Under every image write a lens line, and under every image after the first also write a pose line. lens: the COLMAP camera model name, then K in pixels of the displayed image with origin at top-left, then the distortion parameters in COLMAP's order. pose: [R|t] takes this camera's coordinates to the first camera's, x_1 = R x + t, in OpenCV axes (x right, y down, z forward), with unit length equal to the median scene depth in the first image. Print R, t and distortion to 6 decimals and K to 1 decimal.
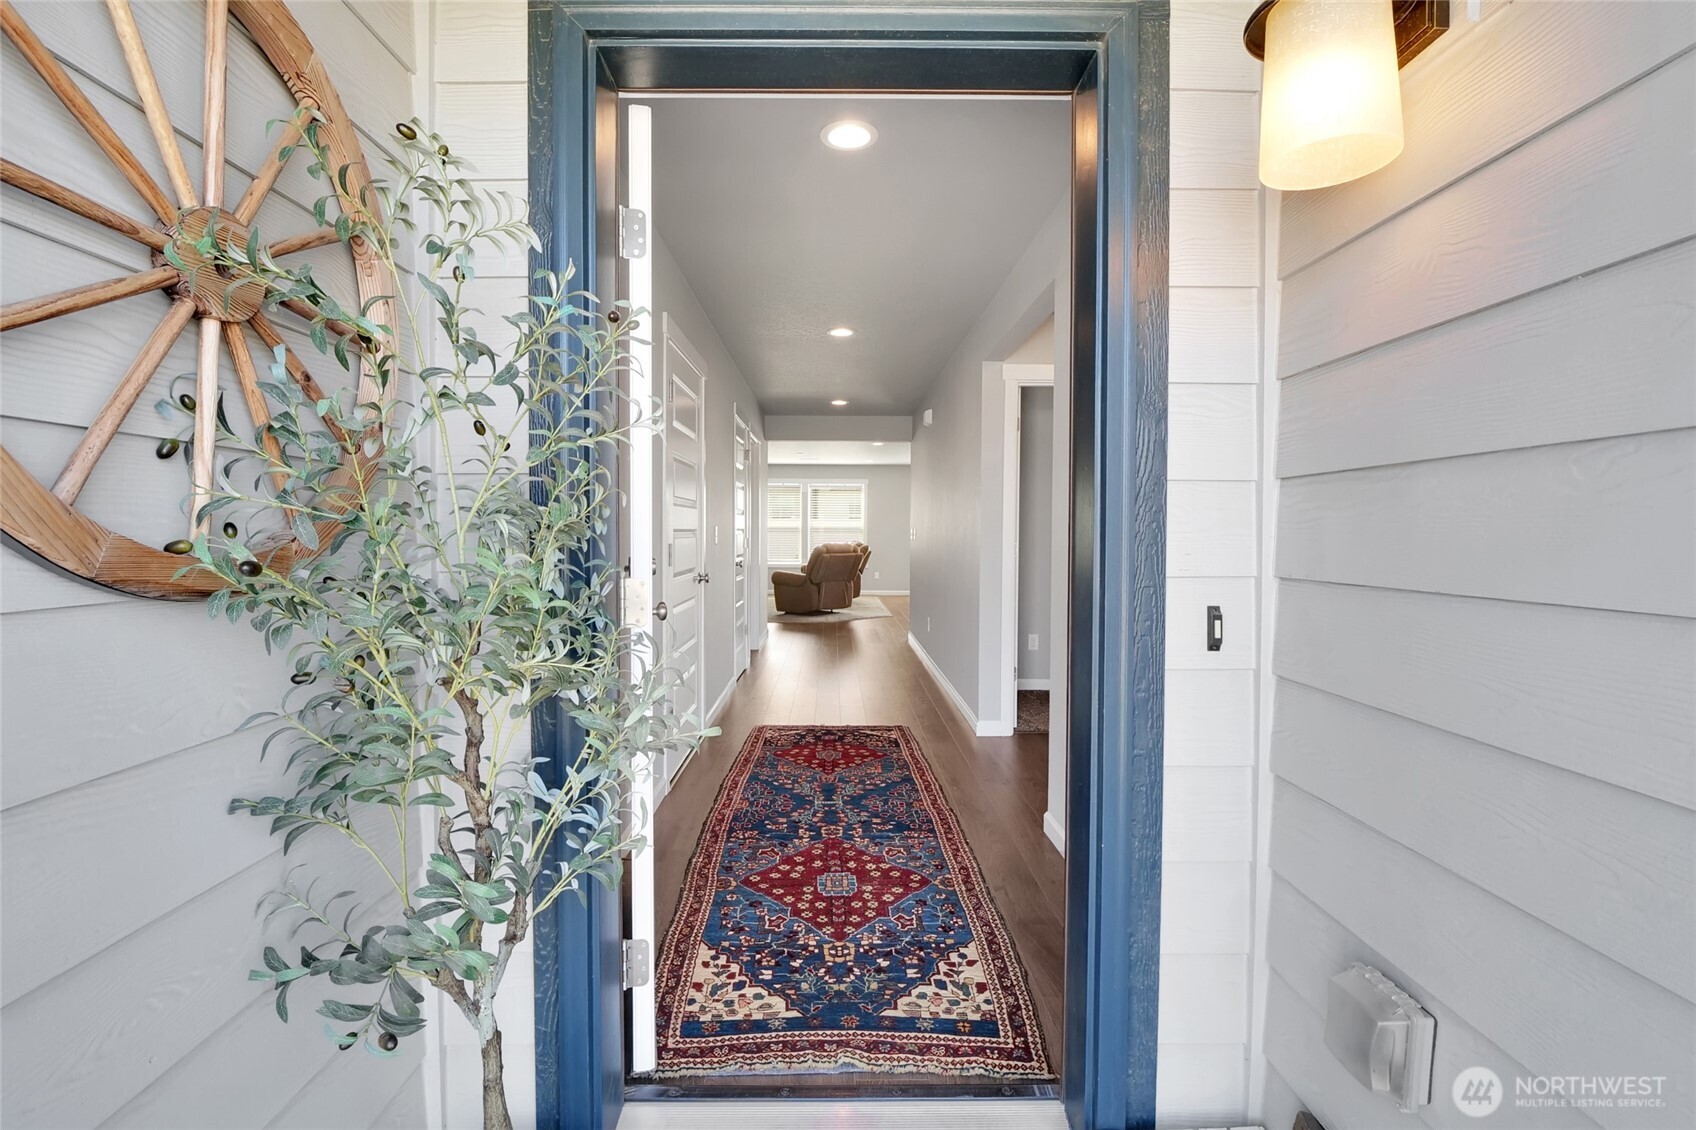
lens RADIAL K [[790.1, 0, 843.8], [0, 790.1, 551.5], [0, 0, 1]] dist [-0.019450, 0.001163]
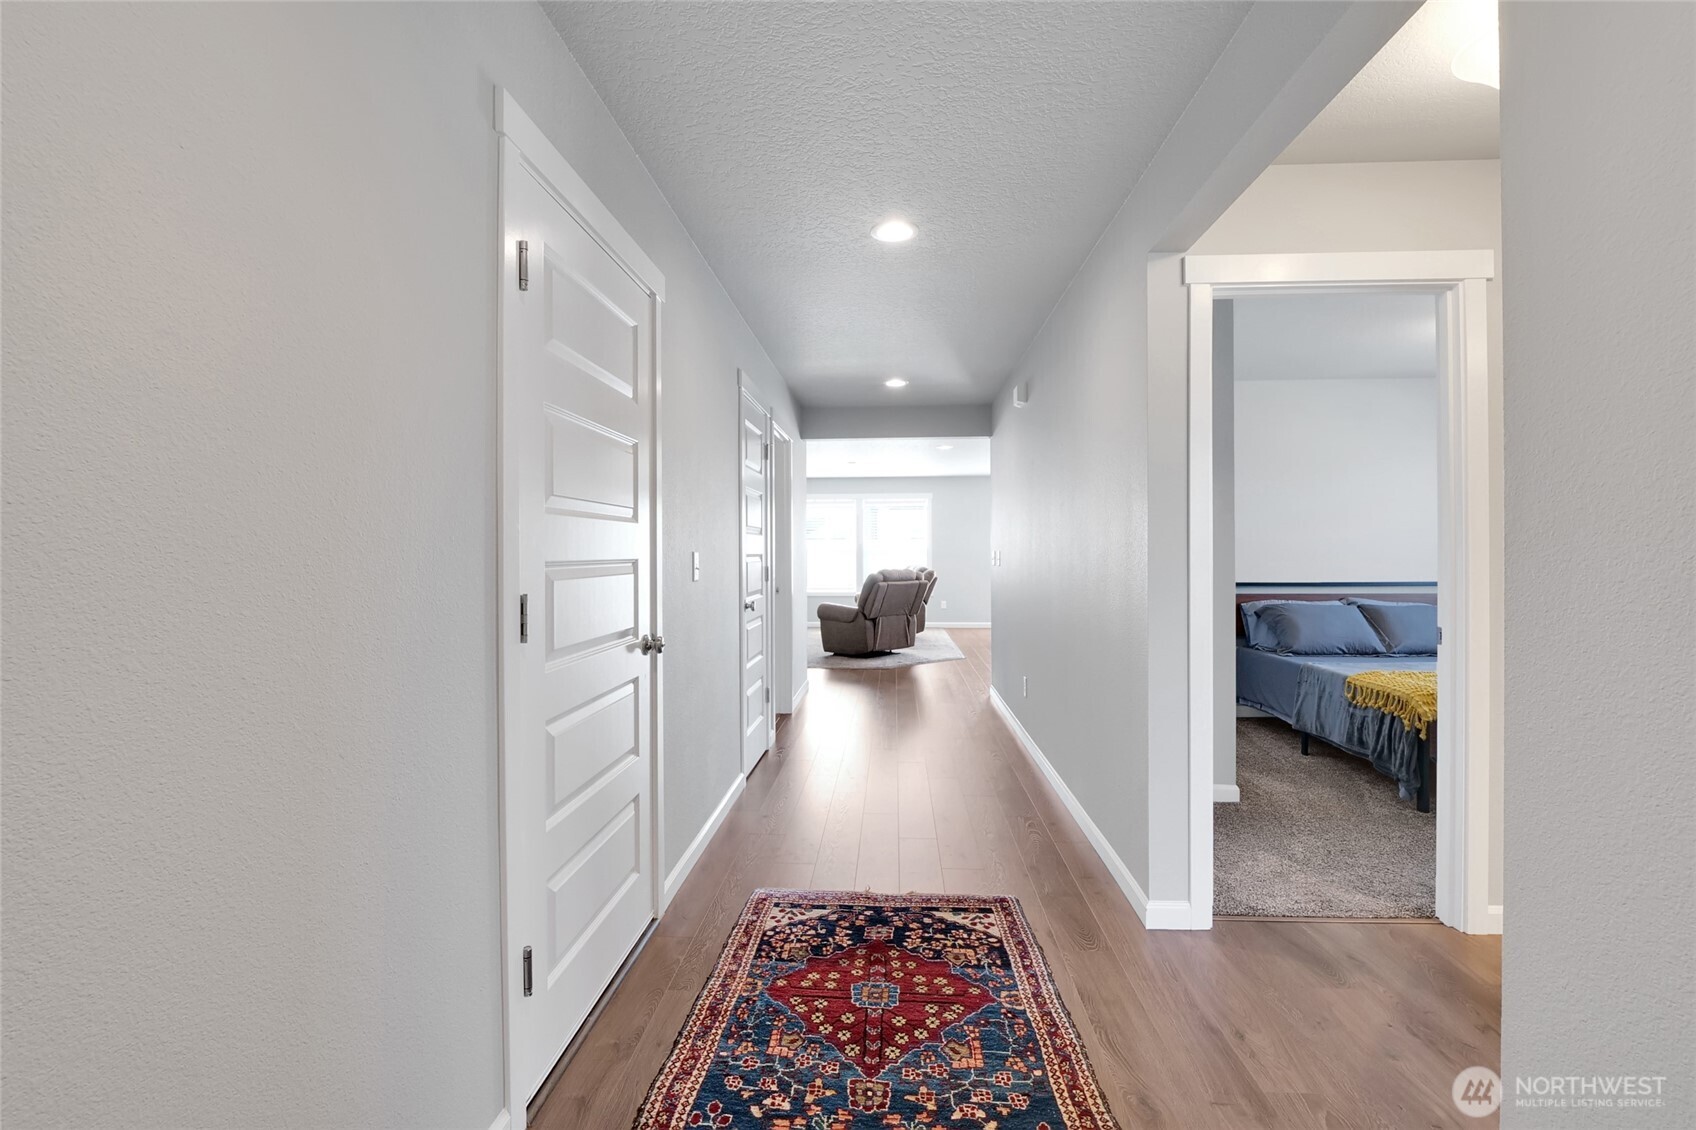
lens RADIAL K [[790.1, 0, 852.6], [0, 790.1, 554.7], [0, 0, 1]] dist [-0.019450, 0.001163]
pose [[0.997683, -0.010783, -0.067179, 0.004259], [0.009203, 0.999675, -0.023785, -0.018729], [0.067414, 0.023112, 0.997457, 0.512714]]
